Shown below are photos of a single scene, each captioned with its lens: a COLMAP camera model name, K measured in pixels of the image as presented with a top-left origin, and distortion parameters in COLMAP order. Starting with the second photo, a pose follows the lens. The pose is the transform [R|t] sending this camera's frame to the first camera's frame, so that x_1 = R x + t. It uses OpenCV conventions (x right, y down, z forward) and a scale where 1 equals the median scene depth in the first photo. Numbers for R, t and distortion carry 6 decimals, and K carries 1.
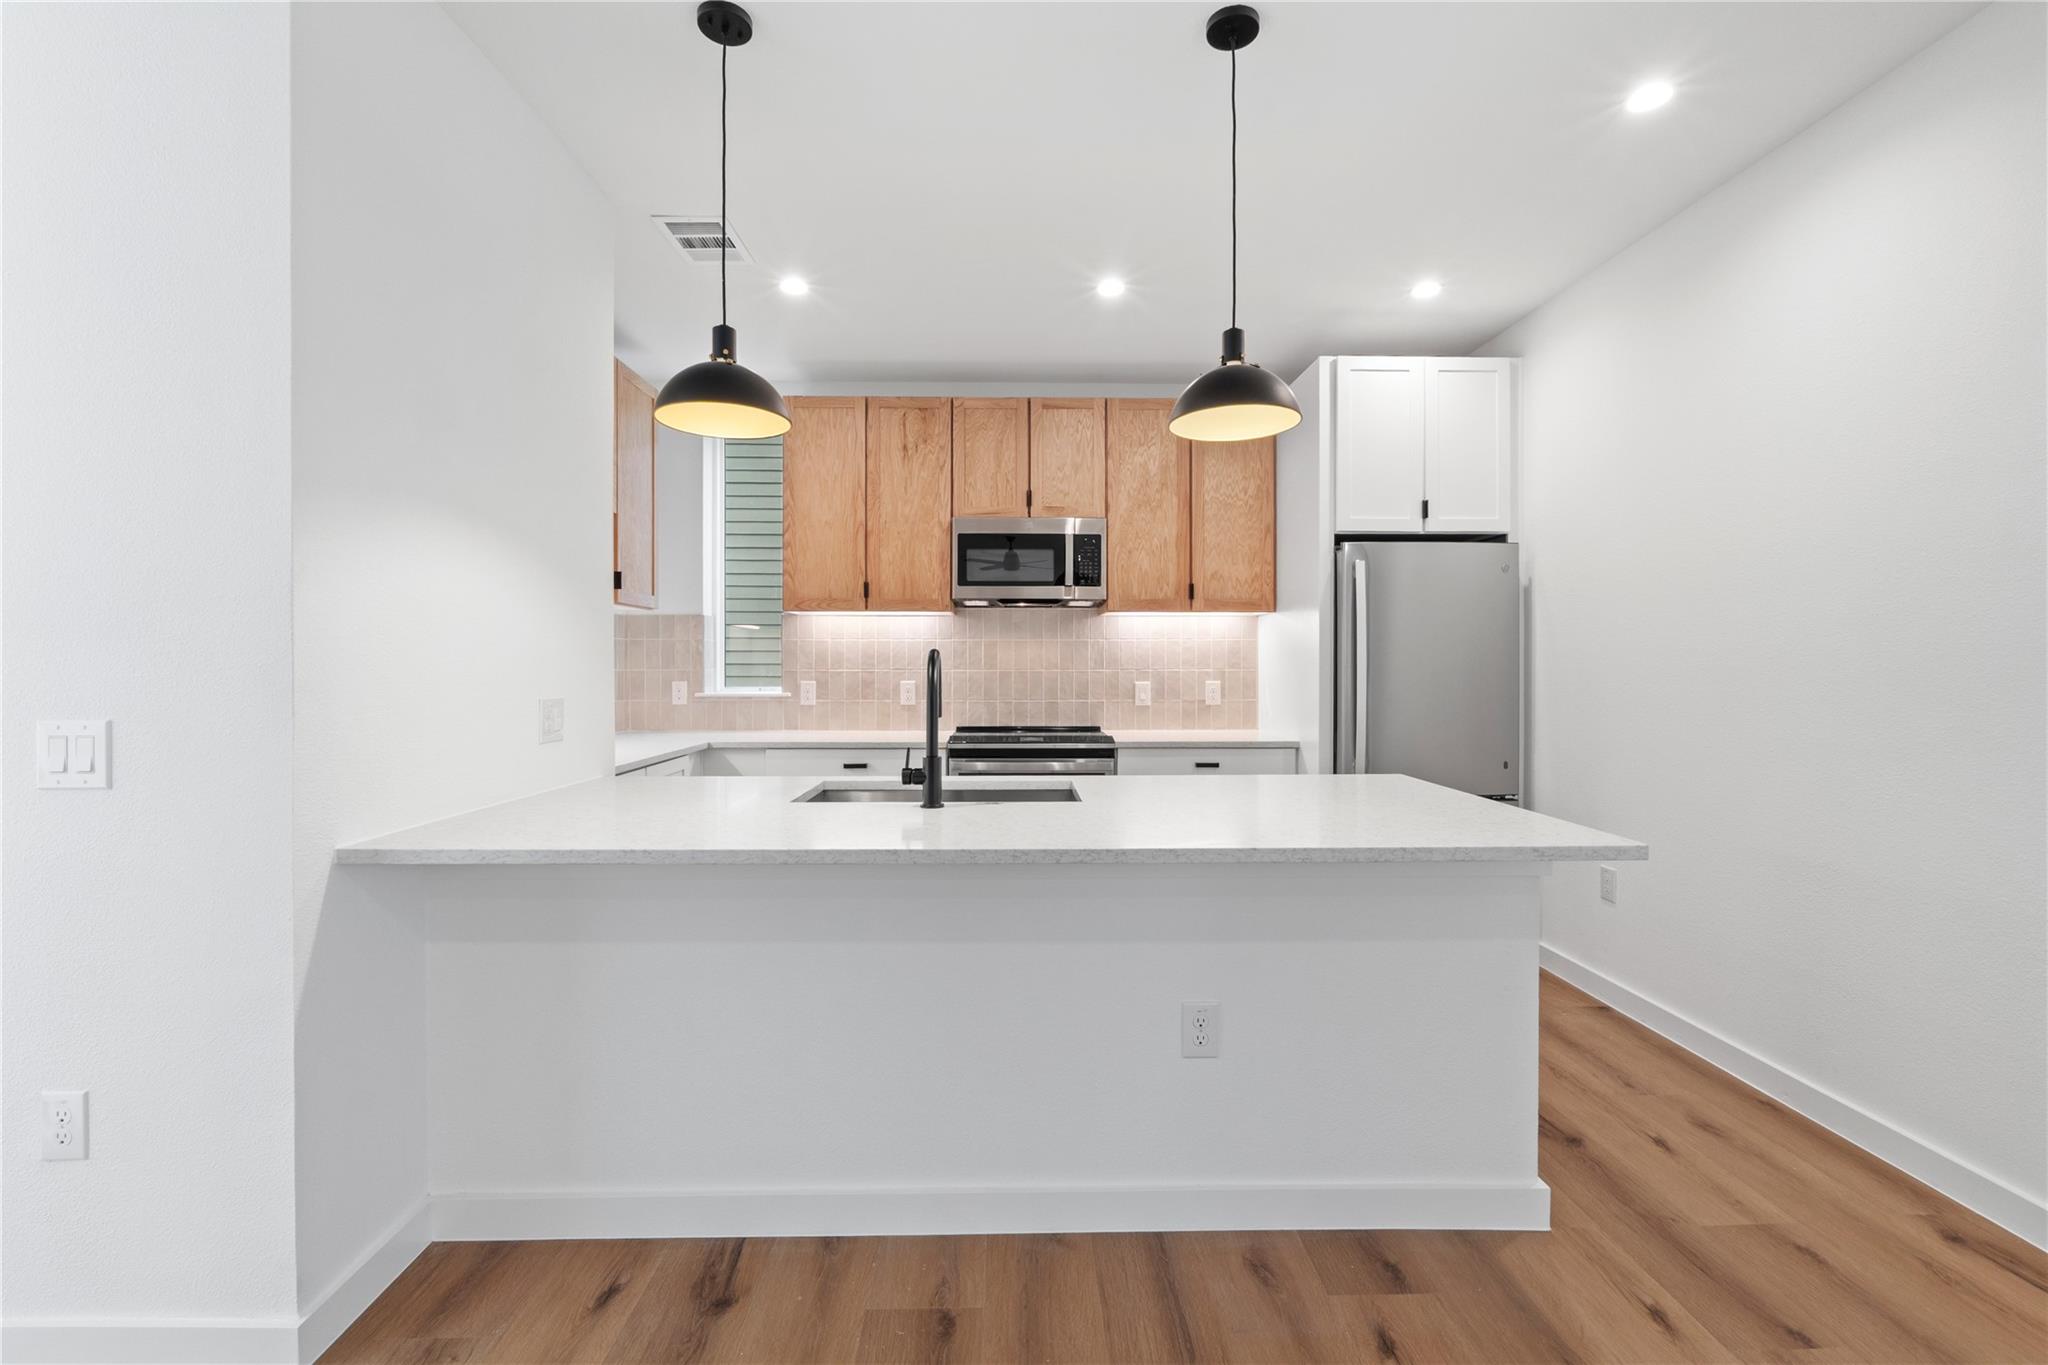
lens RADIAL K [[880.4, 0, 1027.8], [0, 880.4, 669.9], [0, 0, 1]] dist [-0.008939, 0.000232]
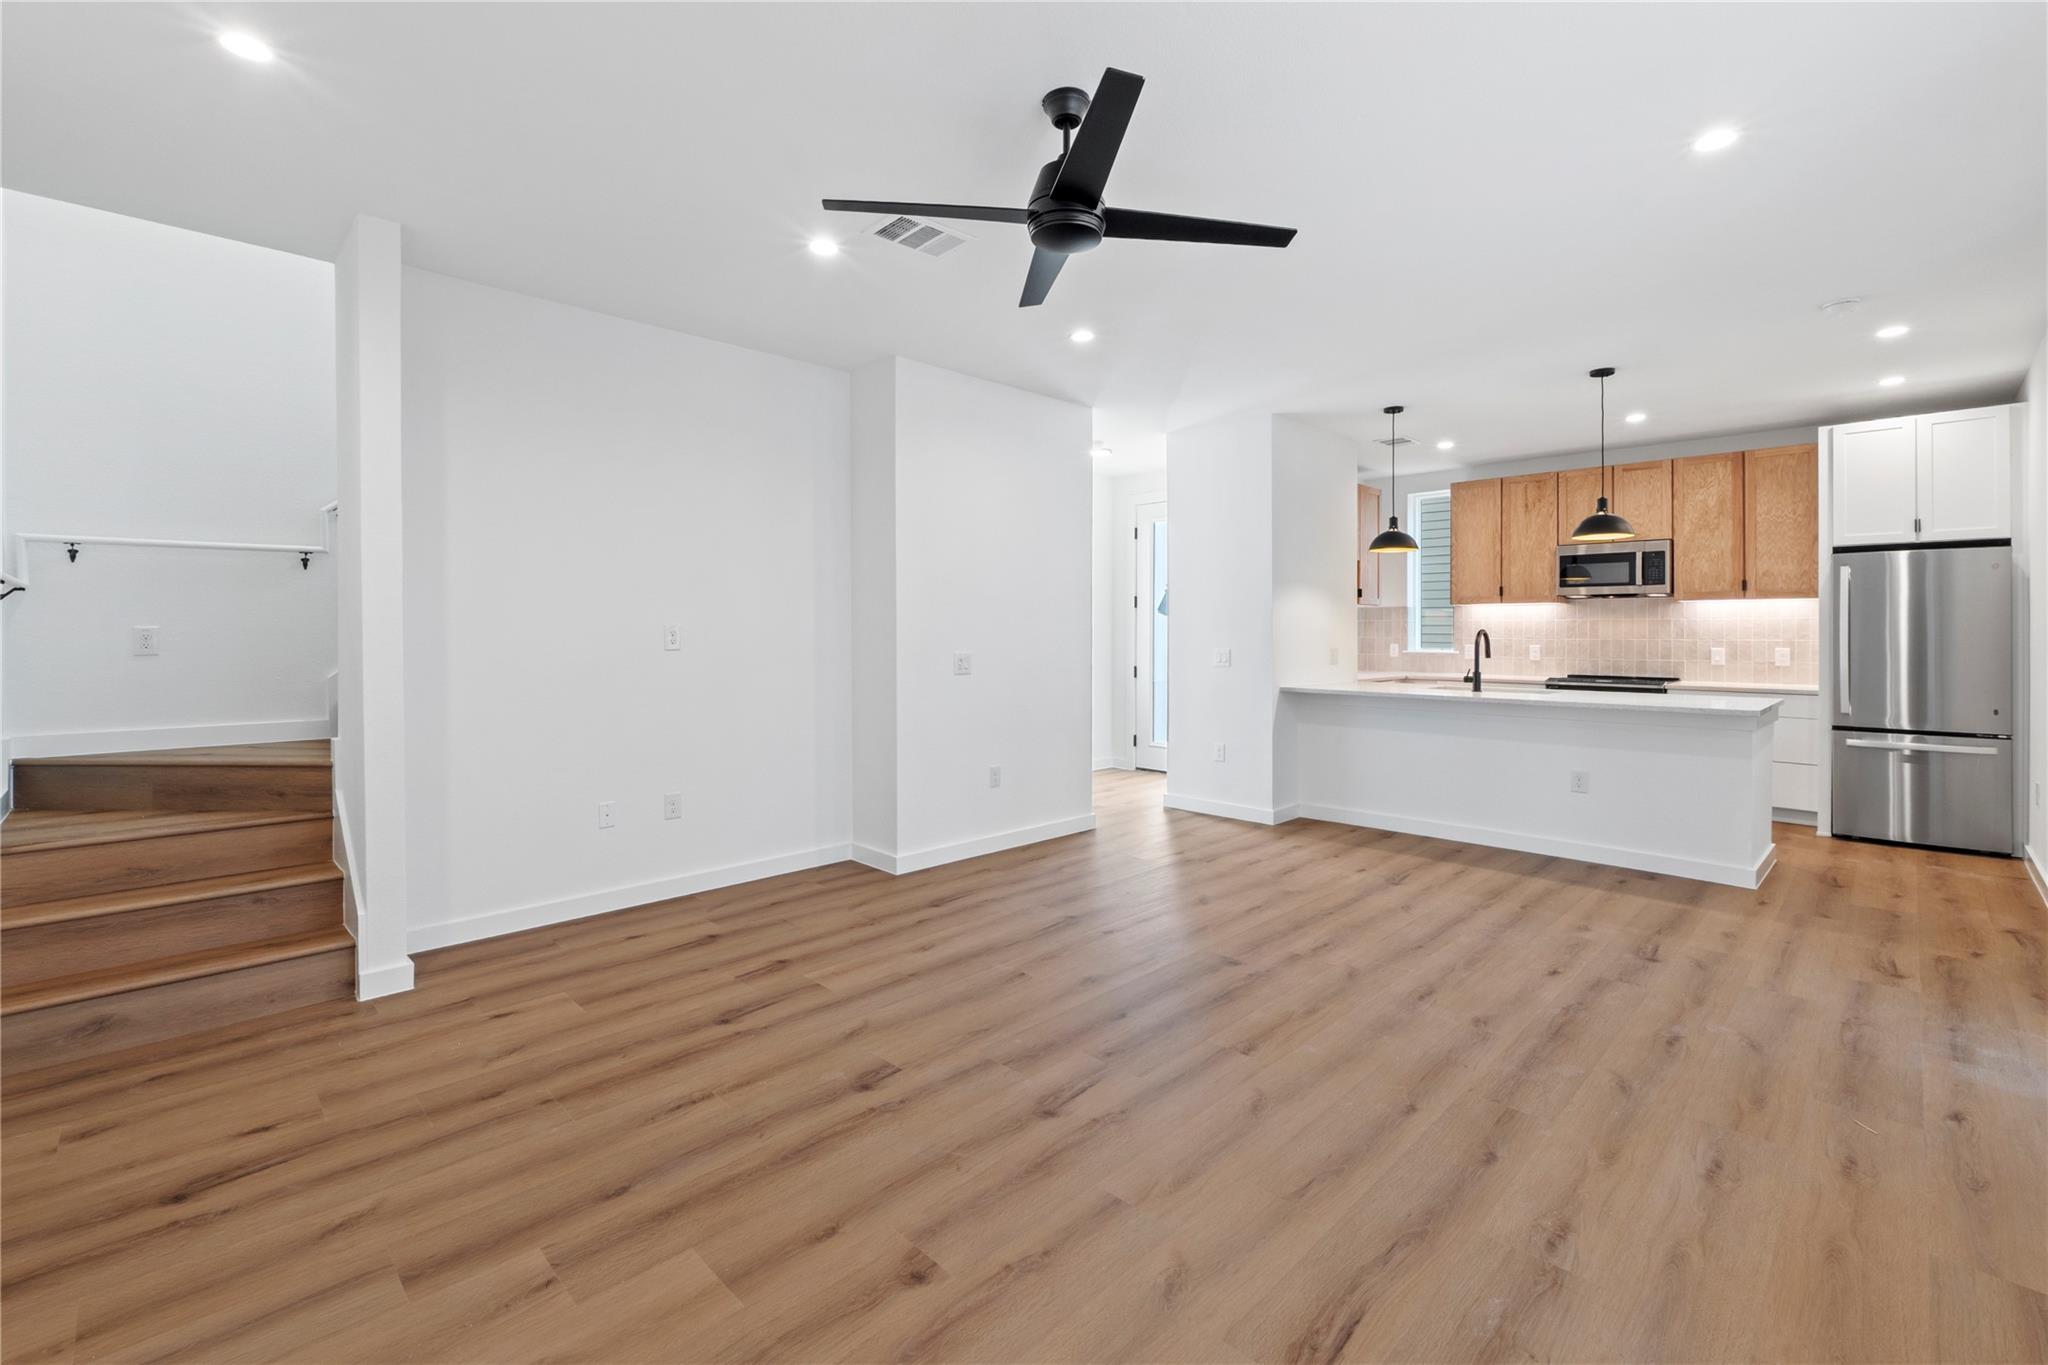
lens RADIAL K [[880.4, 0, 1021.7], [0, 880.4, 630.4], [0, 0, 1]] dist [-0.008939, 0.000232]
pose [[0.689599, 0.000726, -0.724191, 0.406515], [-0.006535, 0.999965, -0.005221, -0.000068], [0.724162, 0.008333, 0.689579, -0.842510]]
